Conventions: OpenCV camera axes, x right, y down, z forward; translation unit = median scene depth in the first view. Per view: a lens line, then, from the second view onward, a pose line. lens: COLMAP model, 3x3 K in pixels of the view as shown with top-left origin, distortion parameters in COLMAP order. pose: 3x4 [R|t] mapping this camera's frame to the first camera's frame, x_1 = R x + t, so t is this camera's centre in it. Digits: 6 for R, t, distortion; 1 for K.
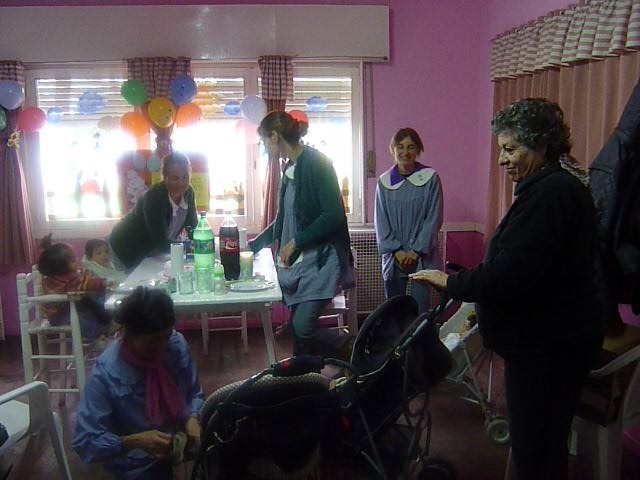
lens RADIAL K [[654.0, 0, 320.0], [0, 654.0, 240.0], [0, 0, 1]] dist [-0.061989, 0.019011]
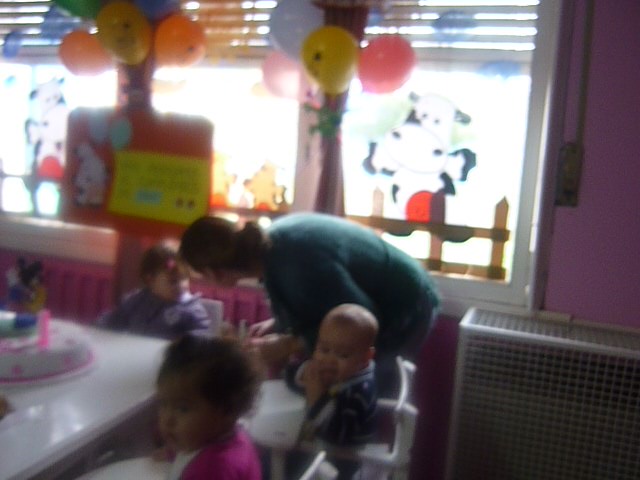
lens RADIAL K [[654.0, 0, 320.0], [0, 654.0, 240.0], [0, 0, 1]] dist [-0.061989, 0.019011]
pose [[0.890388, 0.130481, -0.436100, 0.124789], [-0.142212, 0.989819, 0.005800, -0.055327], [0.432417, 0.056855, 0.899880, 0.574309]]
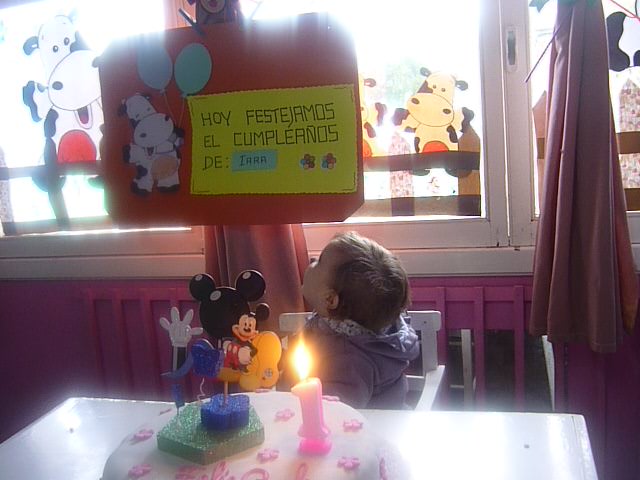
lens RADIAL K [[654.0, 0, 320.0], [0, 654.0, 240.0], [0, 0, 1]] dist [-0.061989, 0.019011]
pose [[0.916300, -0.002026, -0.400487, -0.060906], [0.017648, 0.999220, 0.035323, -0.039116], [0.400103, -0.039434, 0.915621, 0.688582]]
